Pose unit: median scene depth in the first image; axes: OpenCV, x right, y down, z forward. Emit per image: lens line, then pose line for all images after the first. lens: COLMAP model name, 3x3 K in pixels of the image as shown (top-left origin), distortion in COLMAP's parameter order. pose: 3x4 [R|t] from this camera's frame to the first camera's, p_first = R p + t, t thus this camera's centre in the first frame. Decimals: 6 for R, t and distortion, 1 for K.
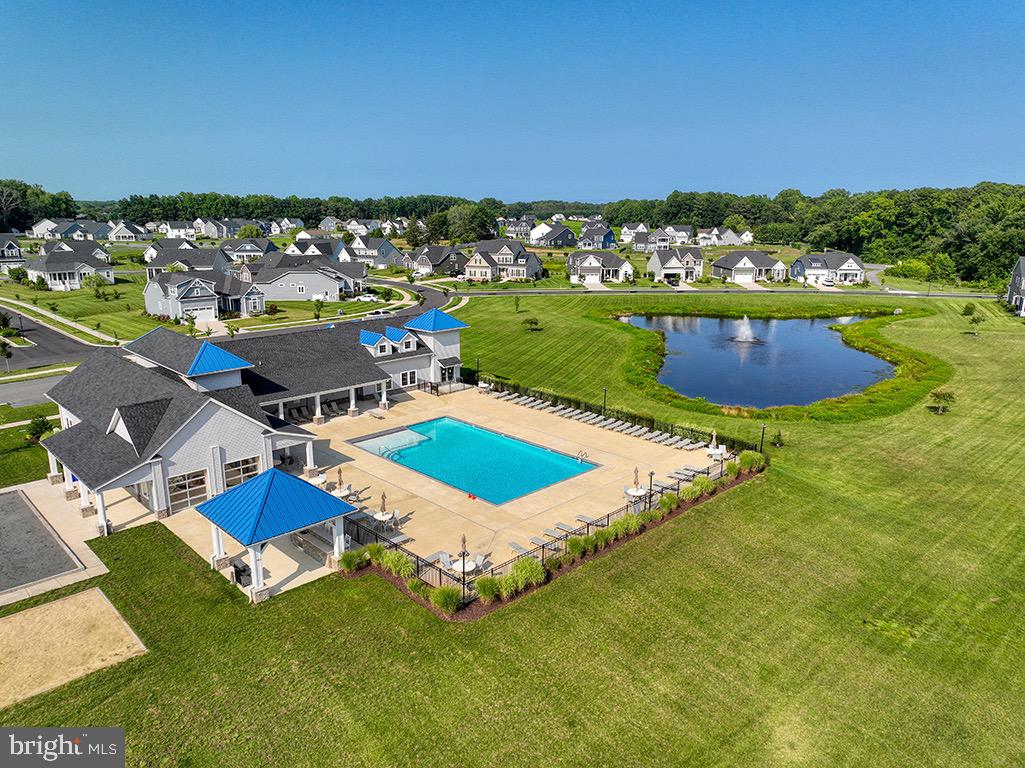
lens RADIAL K [[723.2, 0, 512.5], [0, 723.2, 384.0], [0, 0, 1]] dist [0.000269, 0.002023]
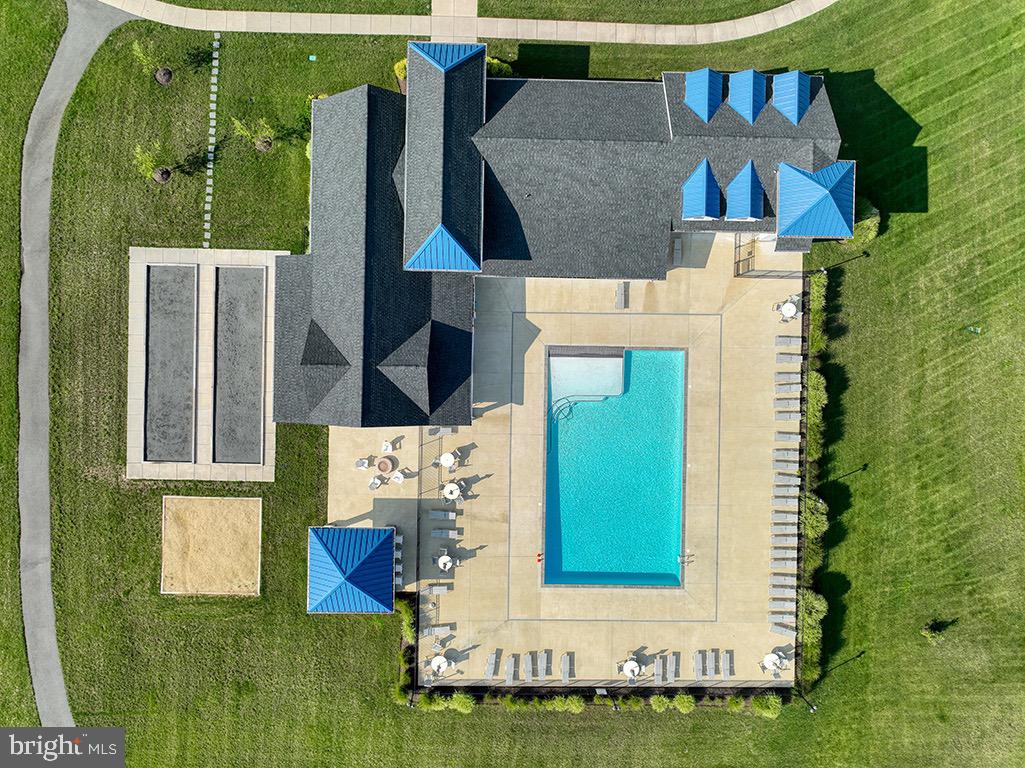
lens RADIAL K [[723.2, 0, 512.5], [0, 723.2, 384.0], [0, 0, 1]] dist [0.000269, 0.002023]
pose [[0.707843, 0.706027, 0.021996, -0.247774], [-0.188881, 0.159177, 0.969013, -0.804039], [0.680648, -0.690064, 0.246028, 0.702693]]
